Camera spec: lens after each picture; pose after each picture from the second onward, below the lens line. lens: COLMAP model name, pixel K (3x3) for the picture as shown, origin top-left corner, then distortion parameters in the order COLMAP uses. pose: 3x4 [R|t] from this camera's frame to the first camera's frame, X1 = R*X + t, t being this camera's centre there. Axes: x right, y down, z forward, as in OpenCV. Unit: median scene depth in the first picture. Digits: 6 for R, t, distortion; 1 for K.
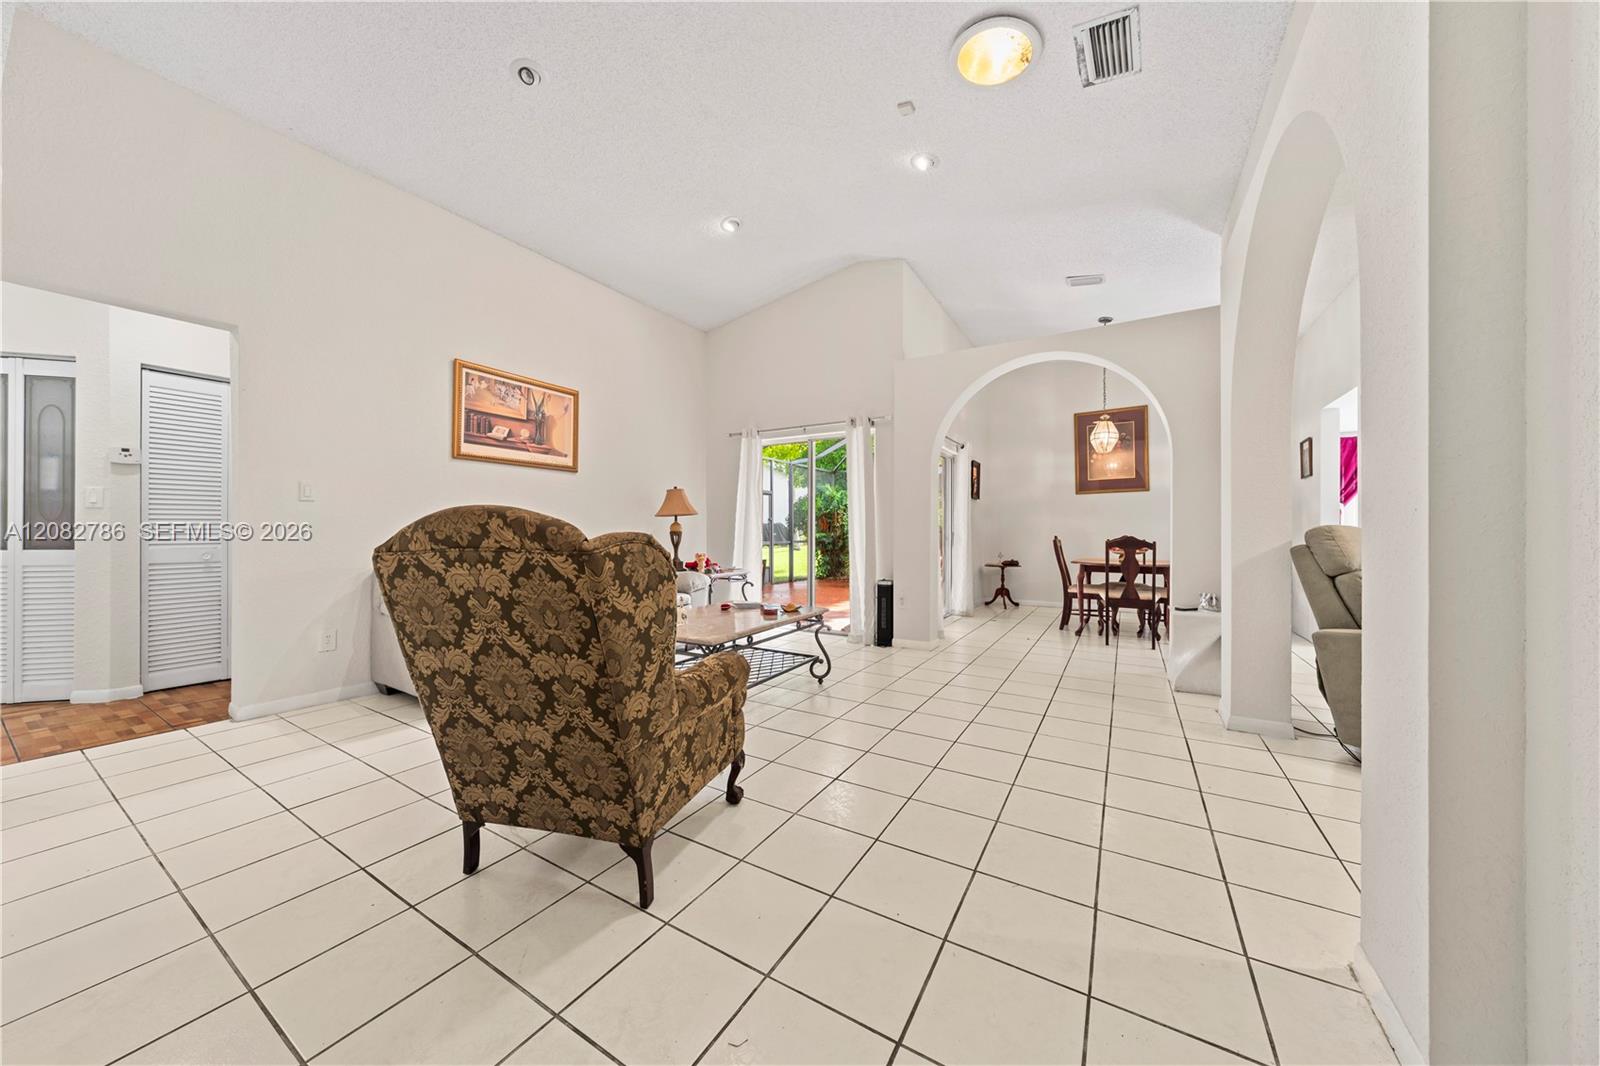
lens RADIAL K [[549.0, 0, 788.0], [0, 549.0, 536.8], [0, 0, 1]] dist [0.015007, -0.000469]
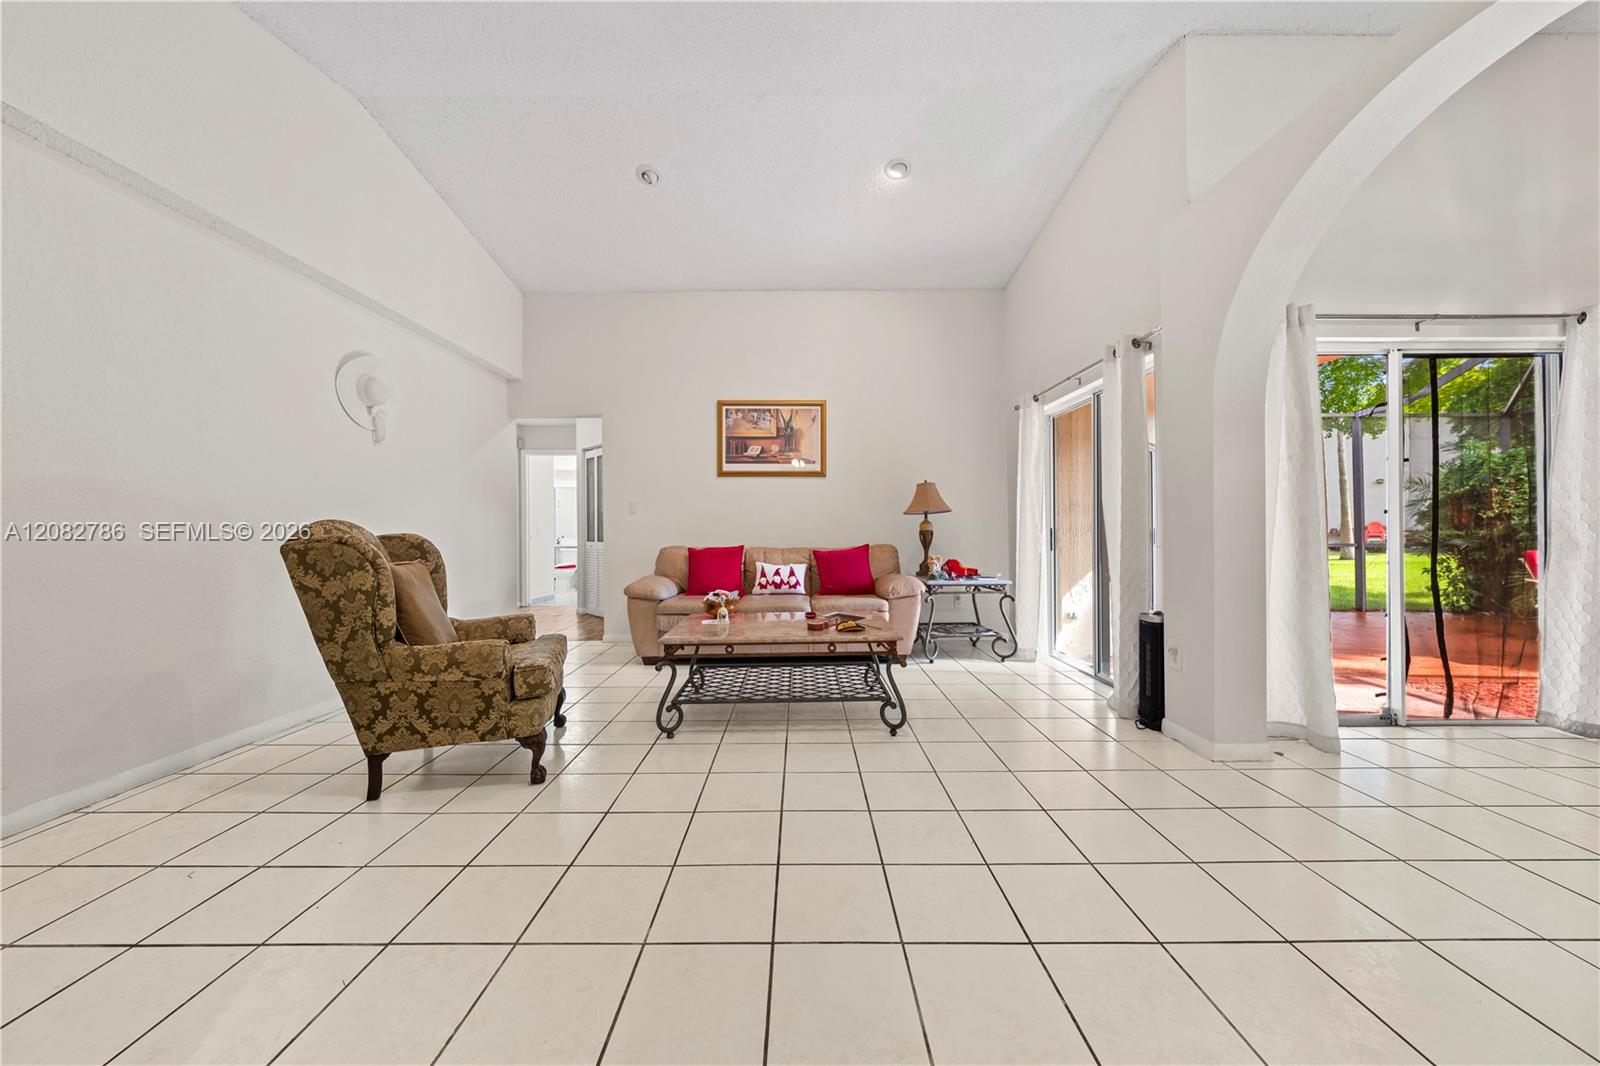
lens RADIAL K [[549.0, 0, 793.7], [0, 549.0, 530.0], [0, 0, 1]] dist [0.015007, -0.000469]
pose [[0.517930, -0.005084, -0.855408, 0.555663], [-0.002113, 0.999972, -0.007223, -0.004511], [0.855420, 0.005548, 0.517905, 0.435458]]
